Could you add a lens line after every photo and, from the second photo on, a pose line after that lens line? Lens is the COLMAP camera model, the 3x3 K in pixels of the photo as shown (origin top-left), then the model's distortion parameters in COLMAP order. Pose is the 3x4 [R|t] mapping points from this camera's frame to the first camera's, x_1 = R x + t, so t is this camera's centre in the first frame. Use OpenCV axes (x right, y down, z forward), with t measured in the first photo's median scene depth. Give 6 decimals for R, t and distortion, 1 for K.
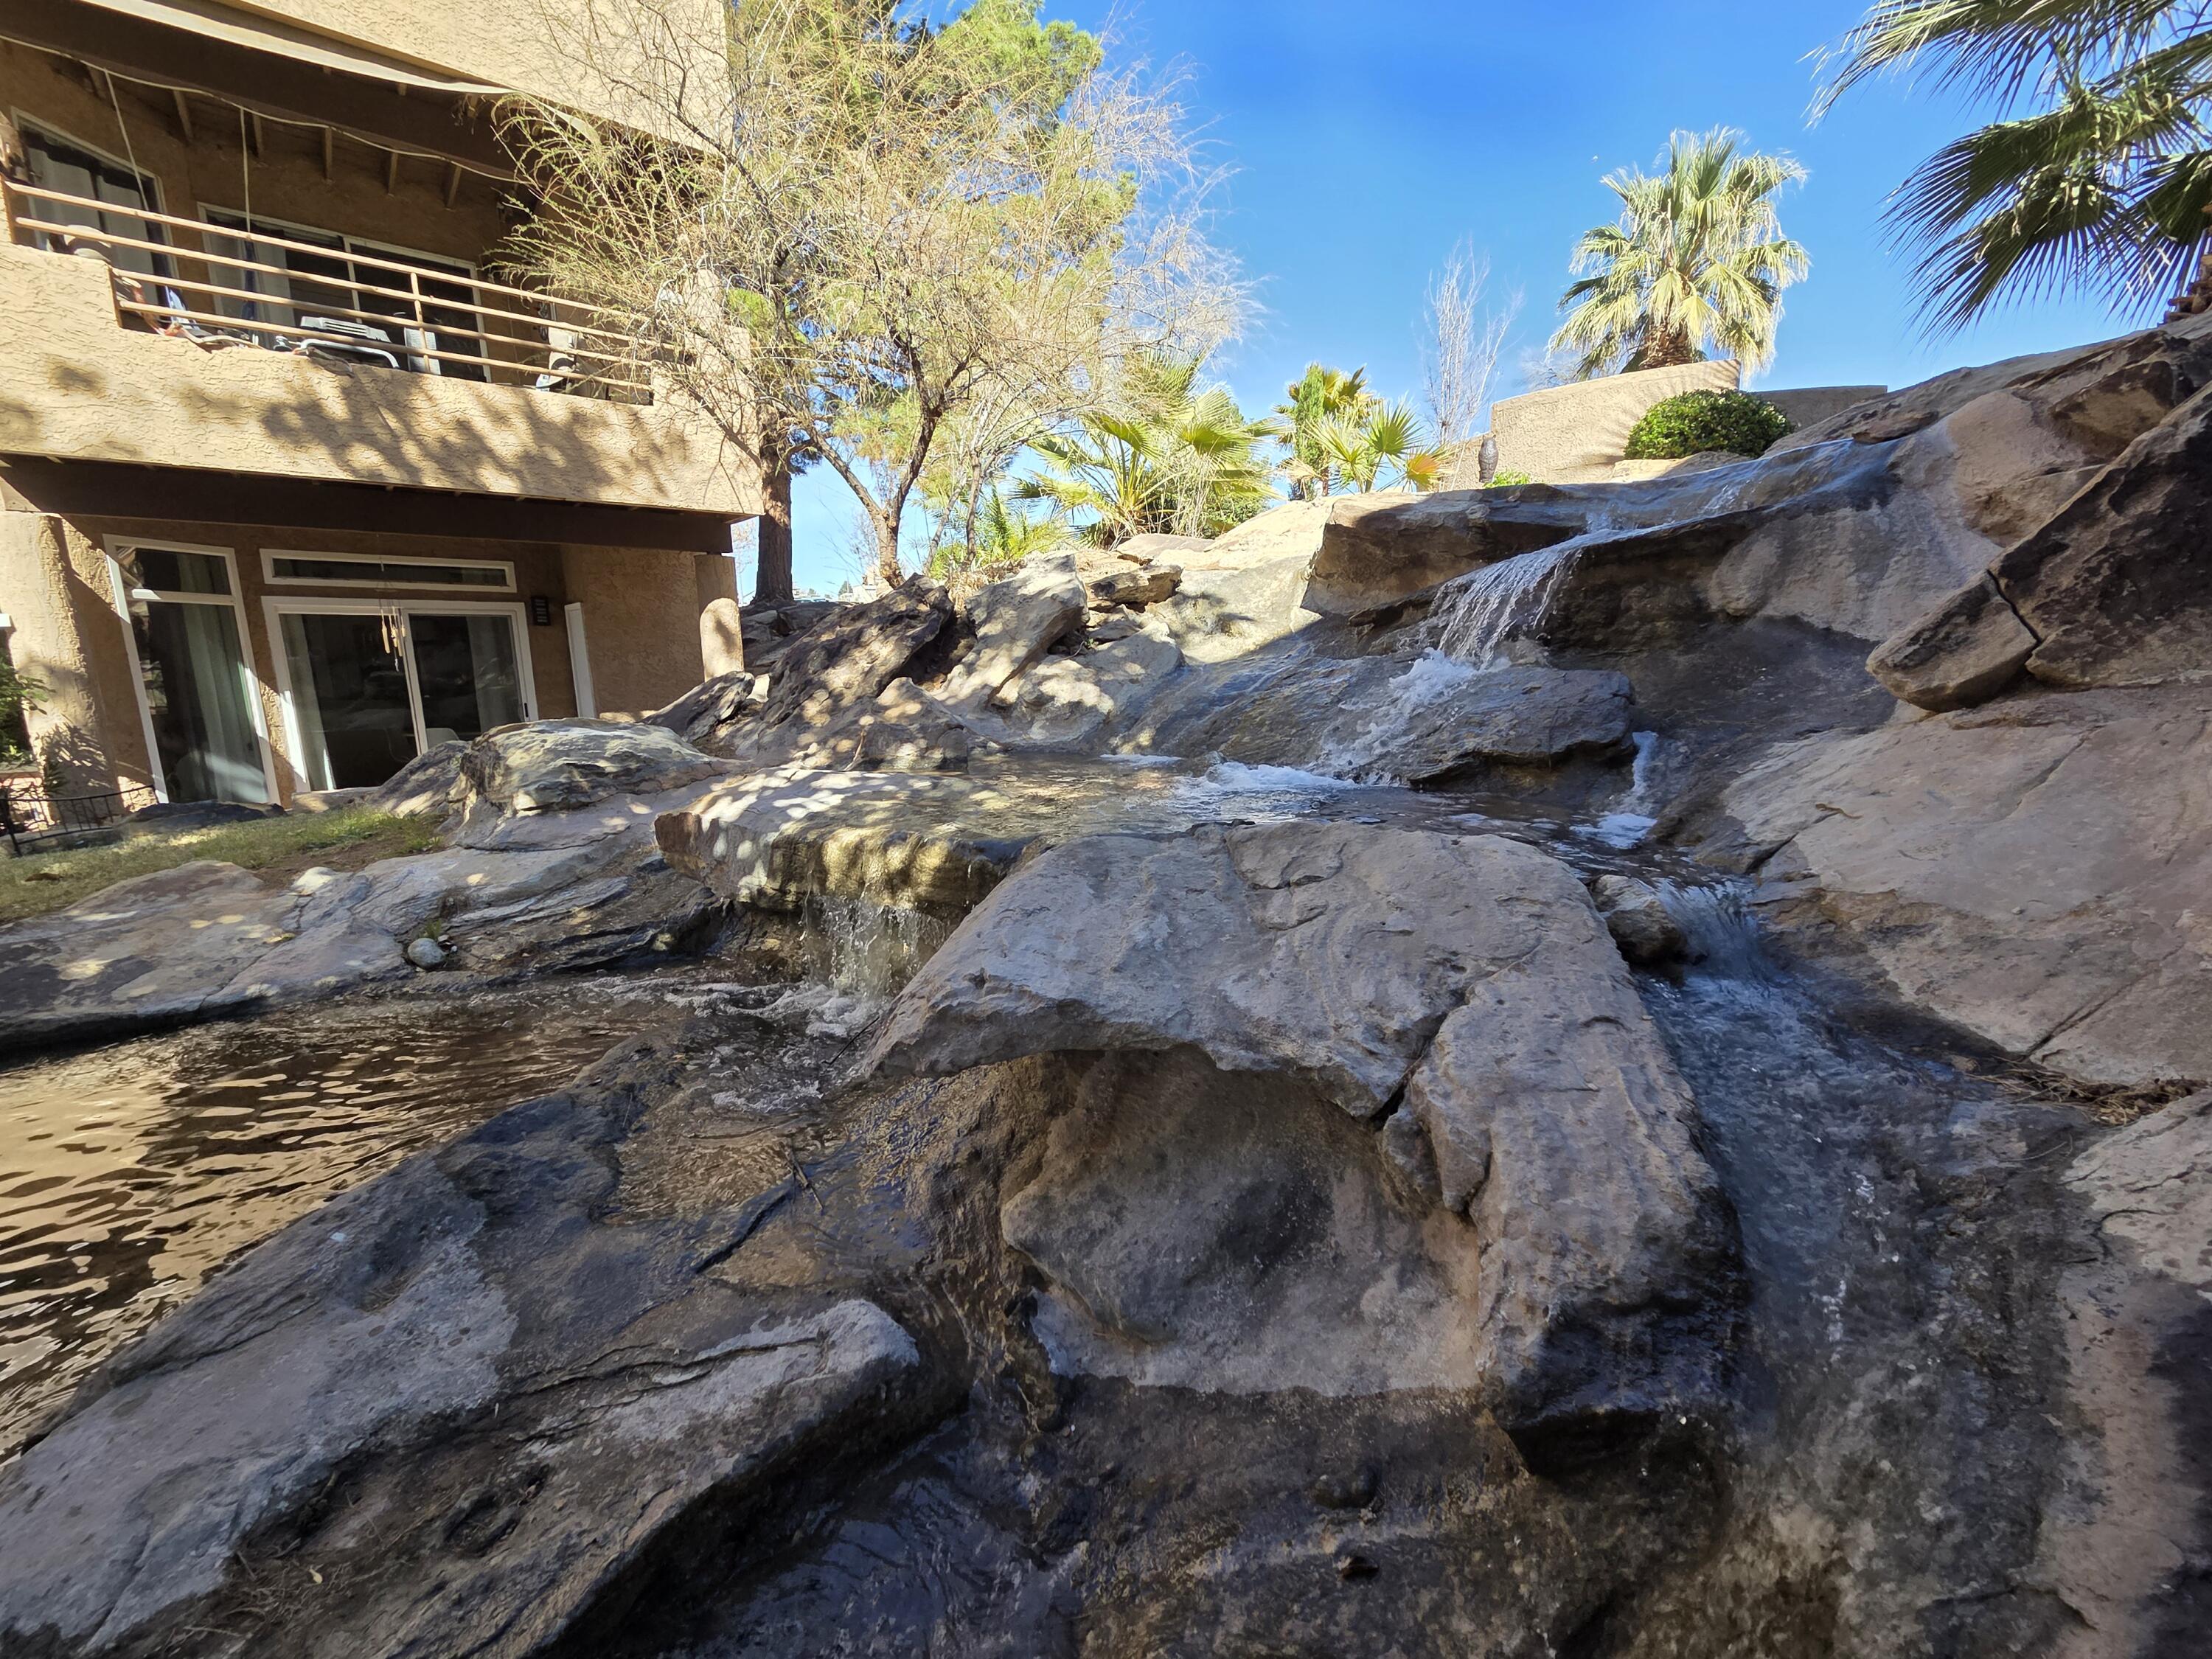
lens RADIAL K [[916.1, 0, 1069.8], [0, 916.1, 867.3], [0, 0, 1]] dist [0.000183, -0.000397]
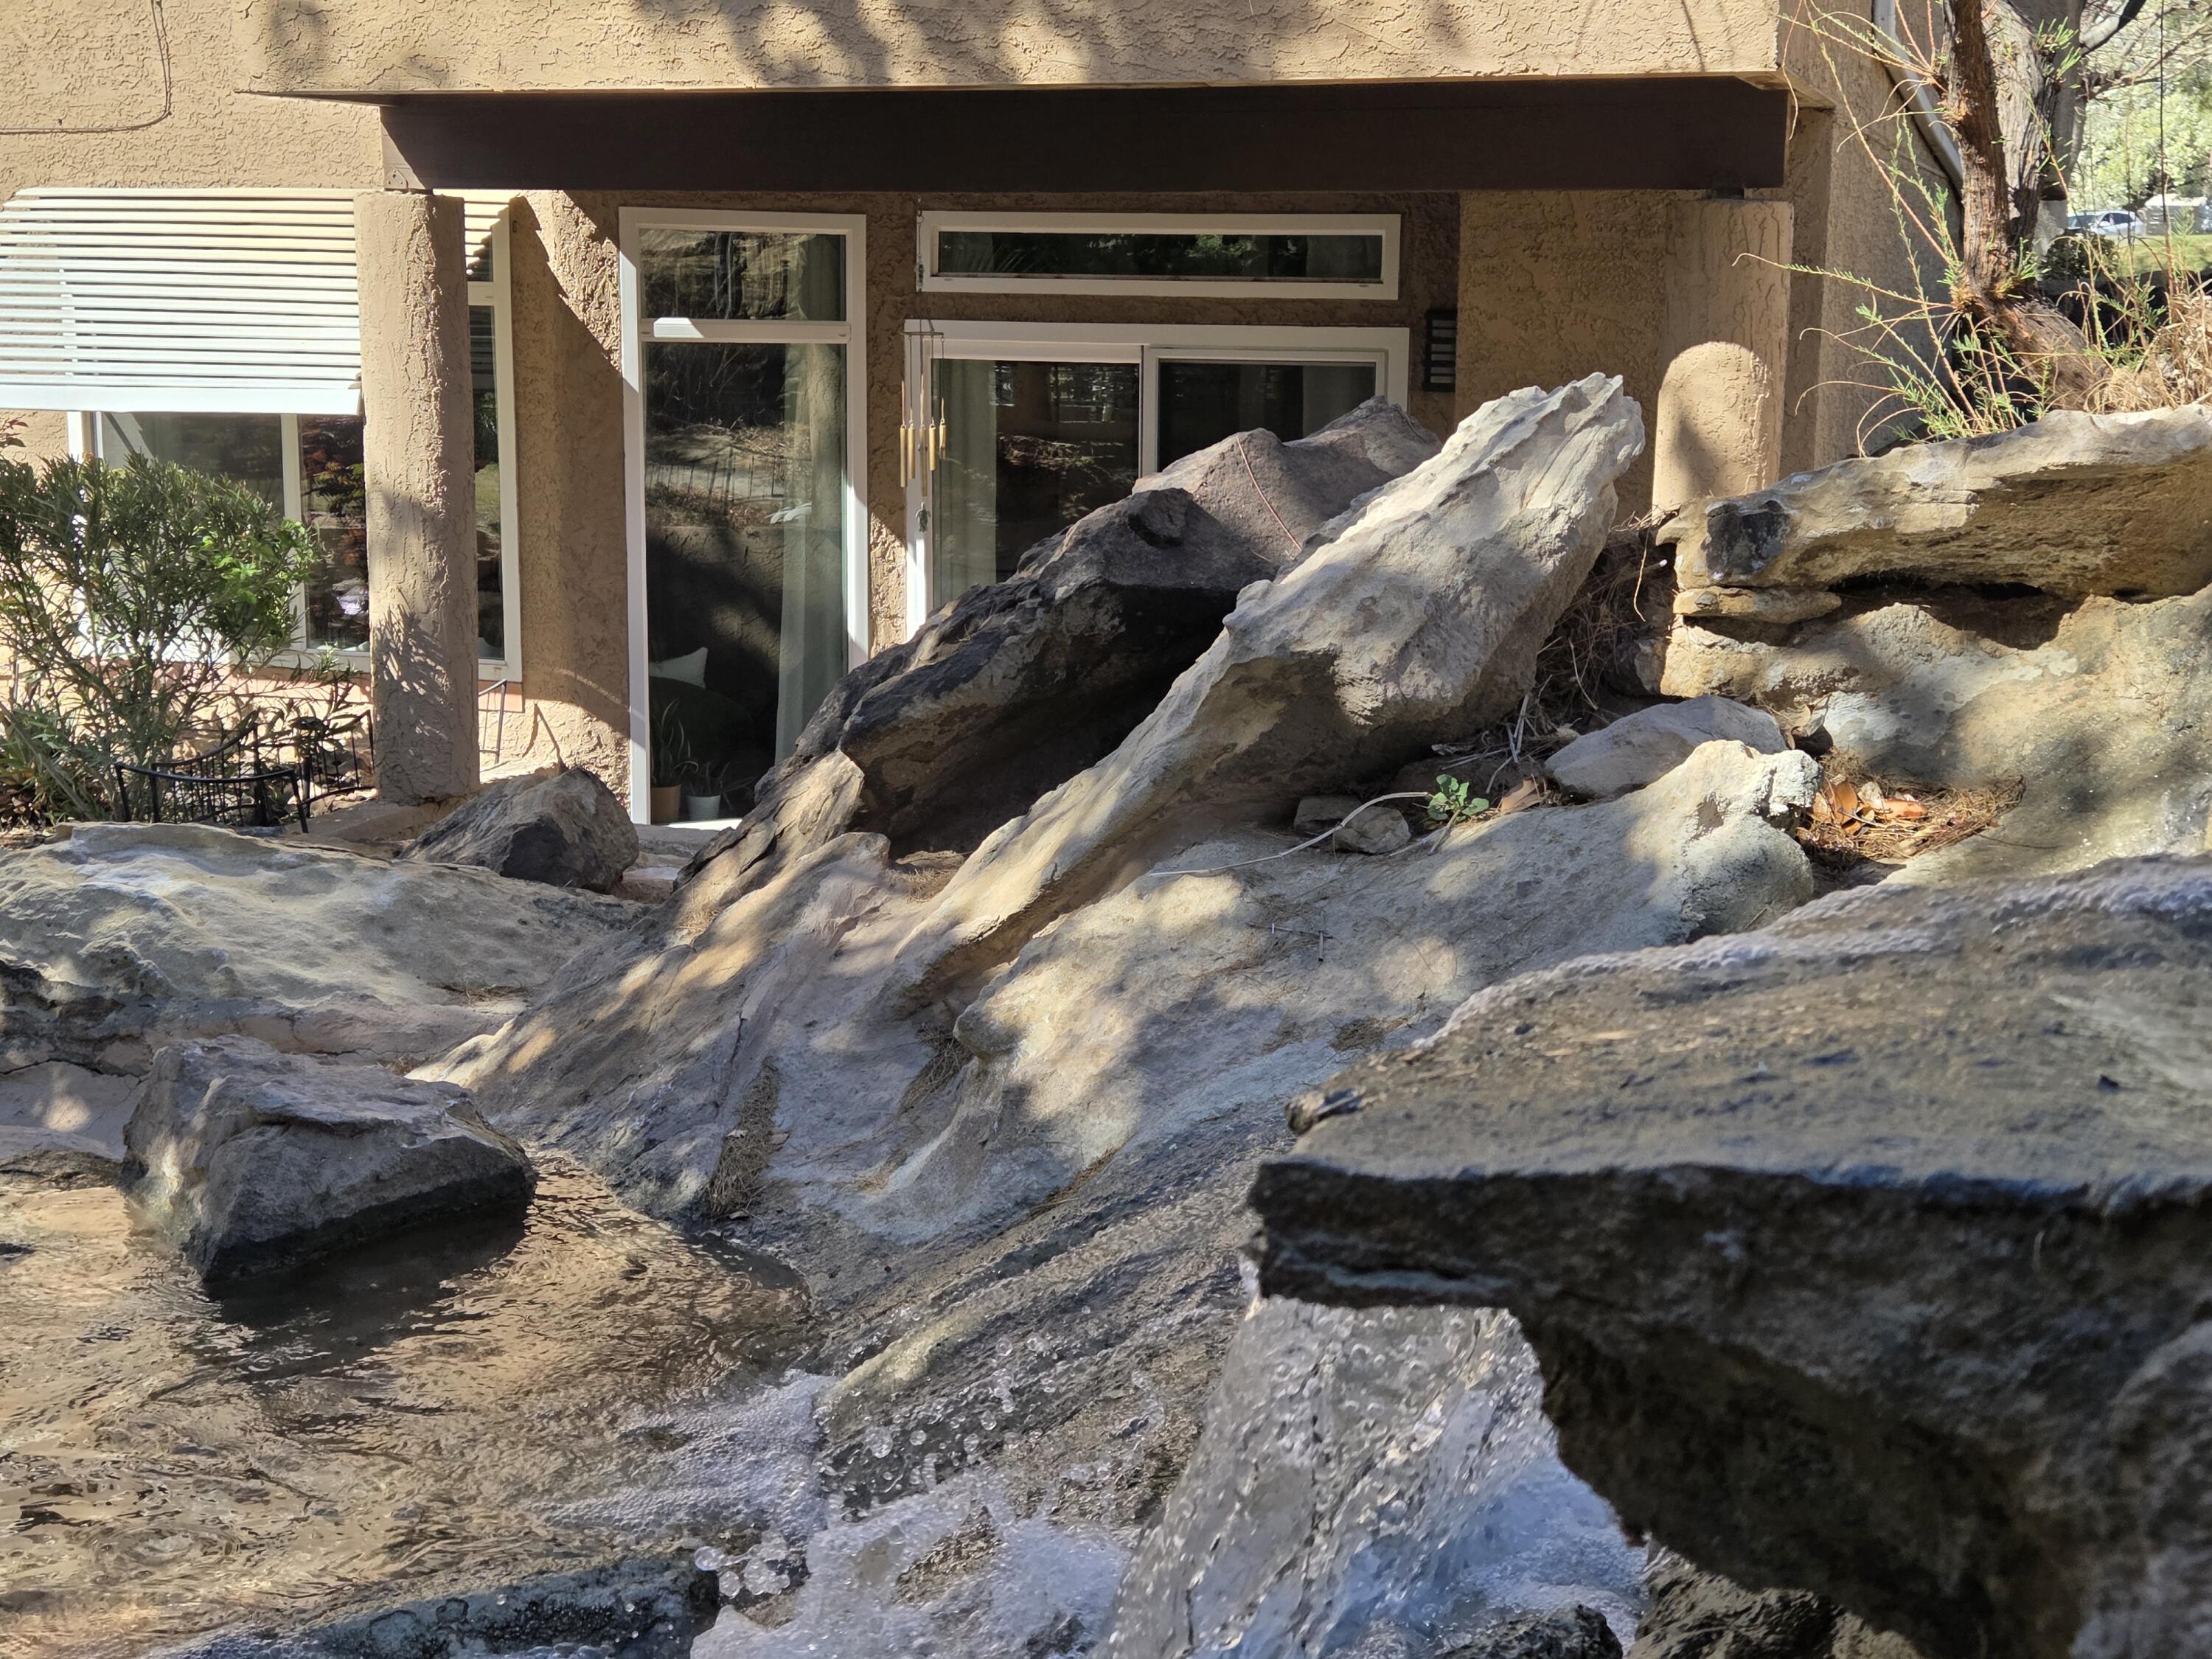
lens RADIAL K [[2949.0, 0, 1106.0], [0, 2949.0, 829.5], [0, 0, 1]] dist [0.093543, 0.026342]
pose [[0.522171, 0.164158, -0.836893, 0.439871], [-0.202631, 0.977080, 0.065227, -0.207569], [0.828419, 0.135521, 0.543466, 0.429744]]
